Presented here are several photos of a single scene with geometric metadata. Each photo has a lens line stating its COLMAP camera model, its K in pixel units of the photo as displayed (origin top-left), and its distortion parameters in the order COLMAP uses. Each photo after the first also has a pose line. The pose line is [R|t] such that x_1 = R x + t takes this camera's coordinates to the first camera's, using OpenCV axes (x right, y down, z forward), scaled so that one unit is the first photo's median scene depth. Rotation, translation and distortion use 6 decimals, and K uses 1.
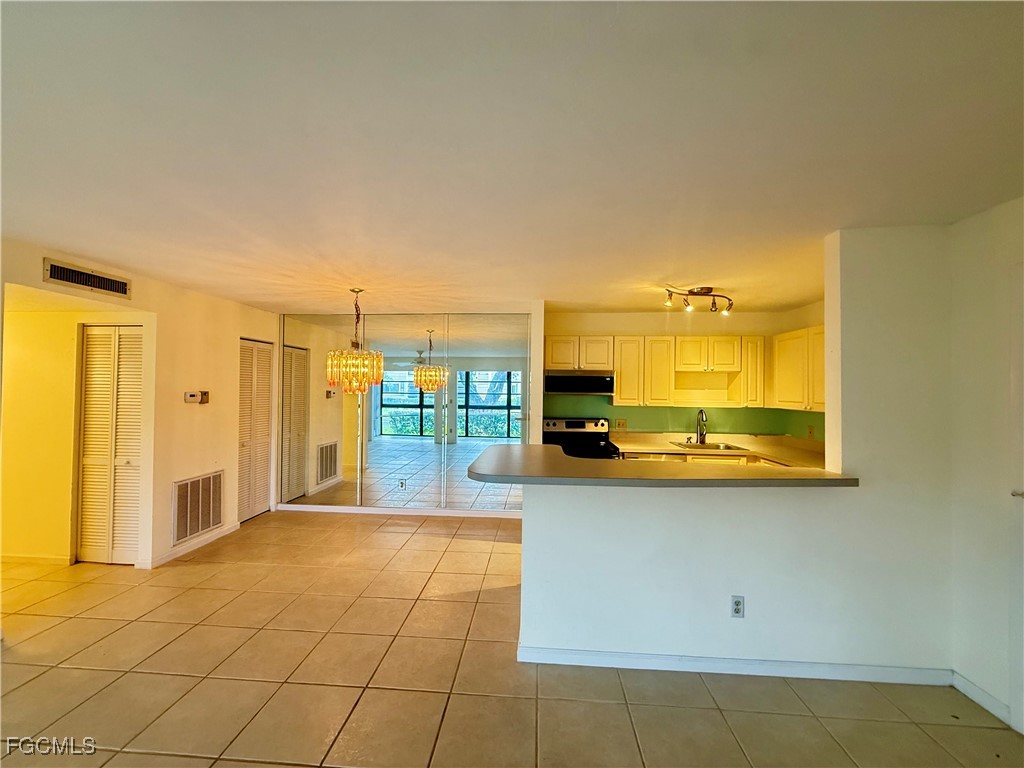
lens RADIAL K [[407.7, 0, 509.1], [0, 407.7, 384.4], [0, 0, 1]] dist [0.003987, -0.000244]
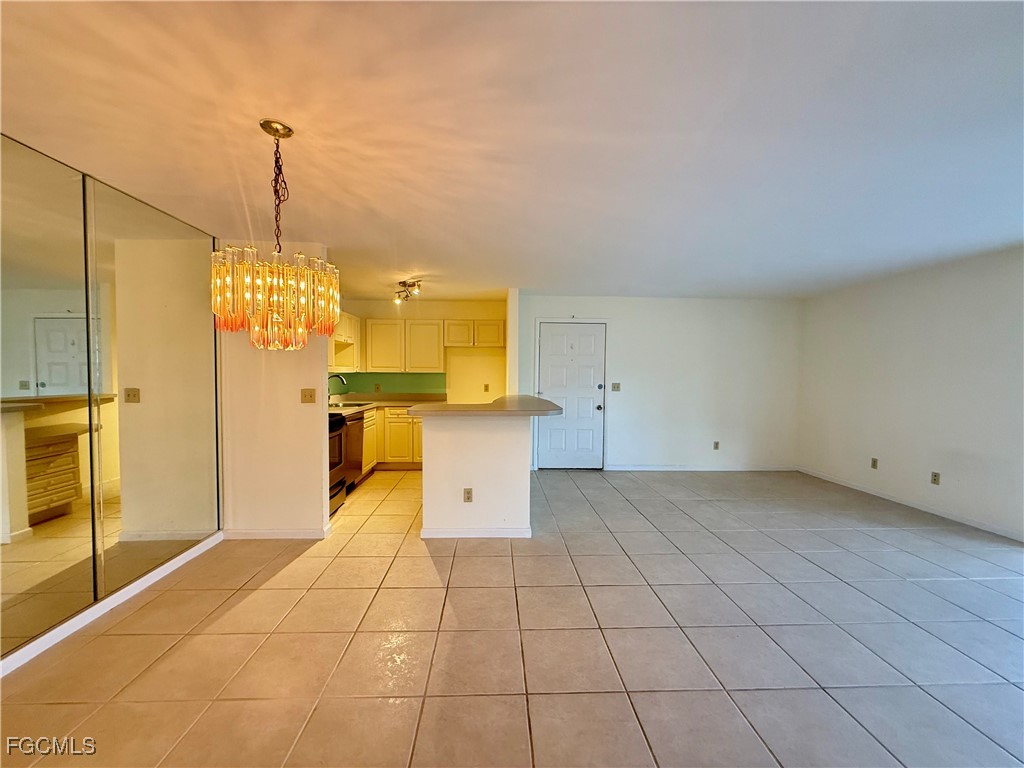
lens RADIAL K [[407.7, 0, 509.1], [0, 407.7, 384.4], [0, 0, 1]] dist [0.003987, -0.000244]
pose [[-0.117779, -0.042673, 0.992123, -0.815136], [-0.020426, 0.998969, 0.040542, 0.036232], [-0.992830, -0.015491, -0.118529, 0.727082]]
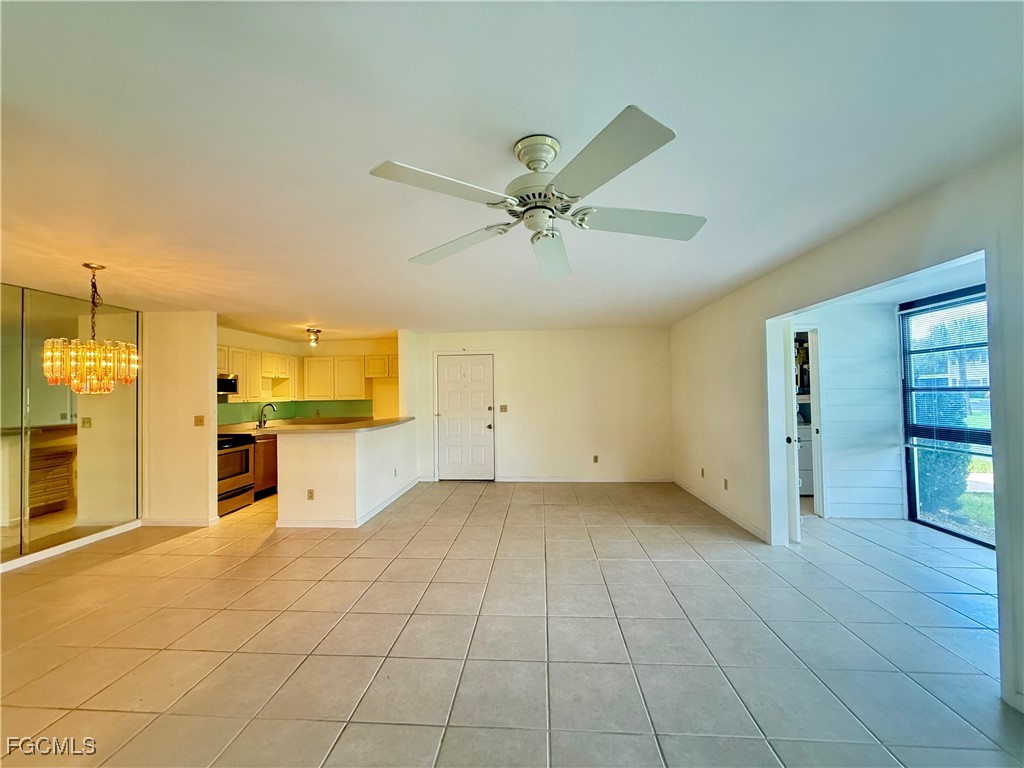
lens RADIAL K [[407.7, 0, 509.1], [0, 407.7, 384.4], [0, 0, 1]] dist [0.003987, -0.000244]
pose [[0.003071, 0.012042, 0.999923, -1.090754], [0.005972, 0.999909, -0.012061, 0.018263], [-0.999977, 0.006009, 0.002998, 0.160027]]
